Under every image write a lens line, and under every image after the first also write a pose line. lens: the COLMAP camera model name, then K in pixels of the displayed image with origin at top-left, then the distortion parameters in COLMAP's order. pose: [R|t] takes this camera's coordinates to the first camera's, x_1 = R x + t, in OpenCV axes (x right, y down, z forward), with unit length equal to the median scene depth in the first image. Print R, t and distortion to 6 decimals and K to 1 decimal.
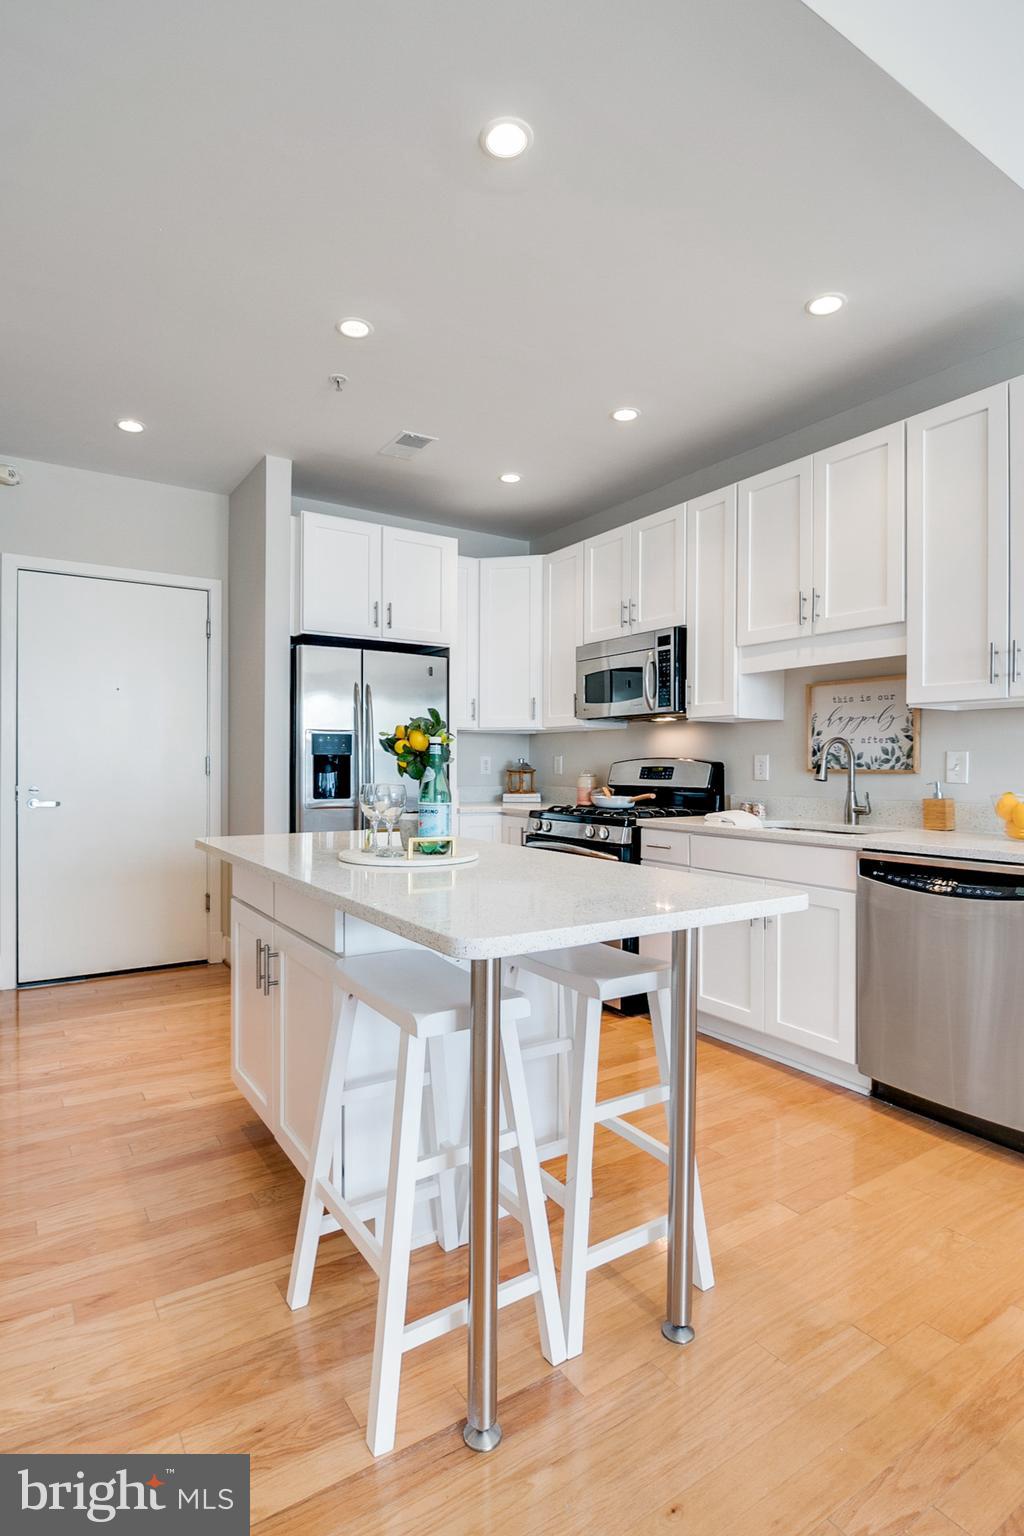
lens RADIAL K [[734.4, 0, 467.9], [0, 734.4, 767.1], [0, 0, 1]] dist [-0.016210, -0.000645]
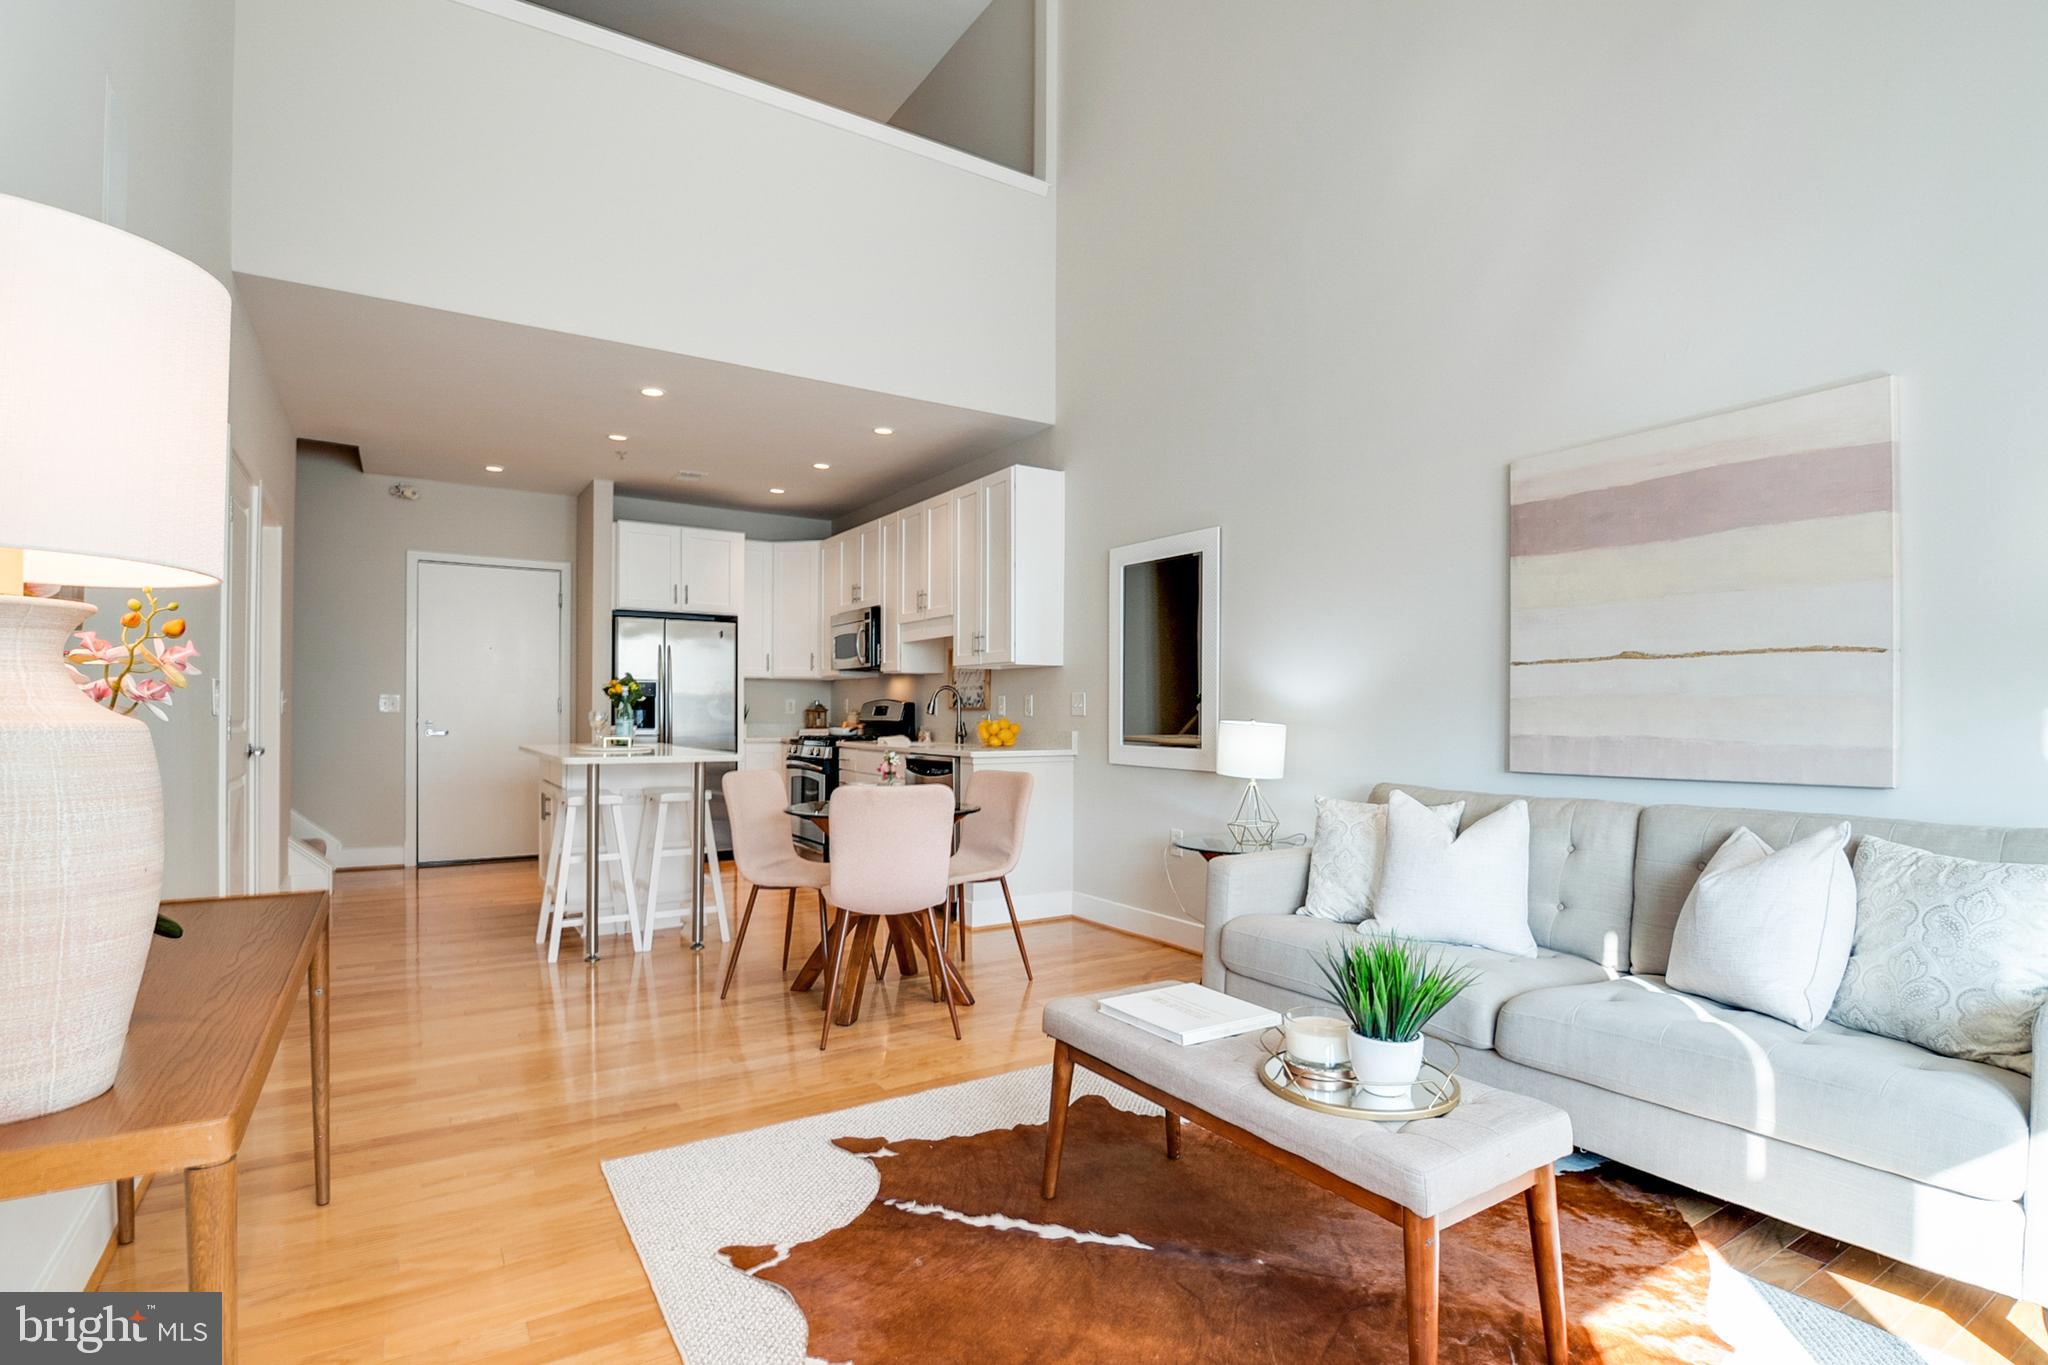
lens RADIAL K [[969.8, 0, 965.9], [0, 969.8, 717.7], [0, 0, 1]] dist [-0.015807, -0.000202]
pose [[0.999399, 0.002750, -0.034546, 0.530322], [-0.002634, 0.999991, 0.003385, 0.015958], [0.034555, -0.003292, 0.999397, -0.864887]]
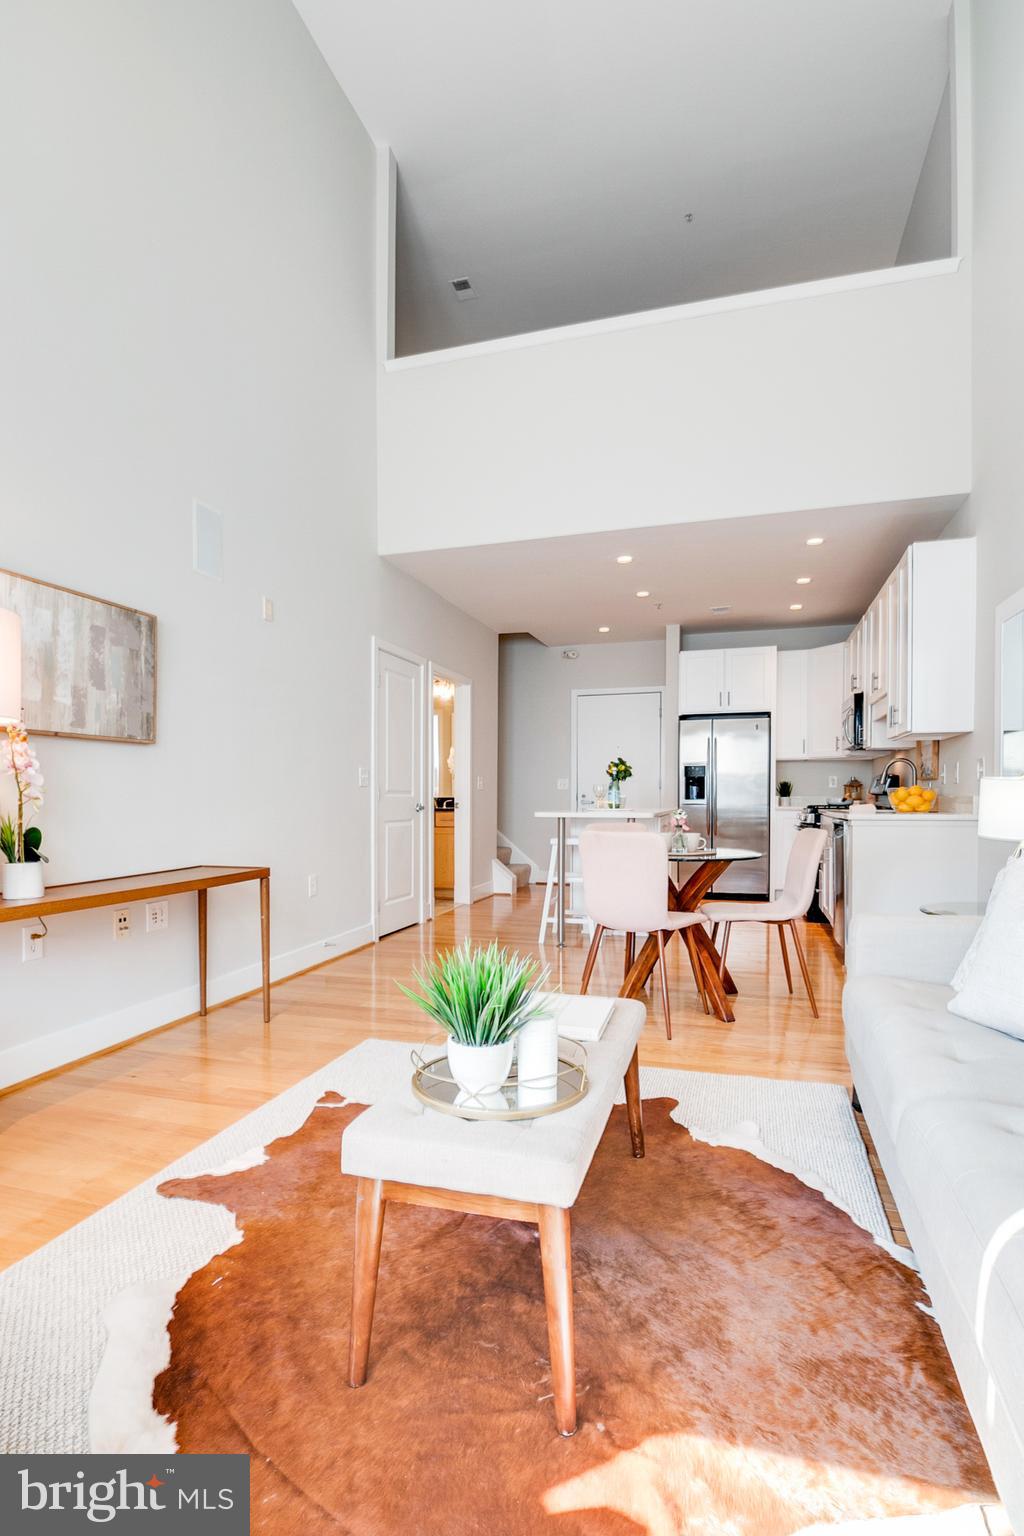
lens RADIAL K [[727.3, 0, 511.9], [0, 727.3, 796.3], [0, 0, 1]] dist [-0.015807, -0.000202]
pose [[0.643444, -0.002336, -0.765490, 1.032891], [0.002011, 0.999997, -0.001361, 0.039285], [0.765491, -0.000663, 0.643446, -0.624872]]
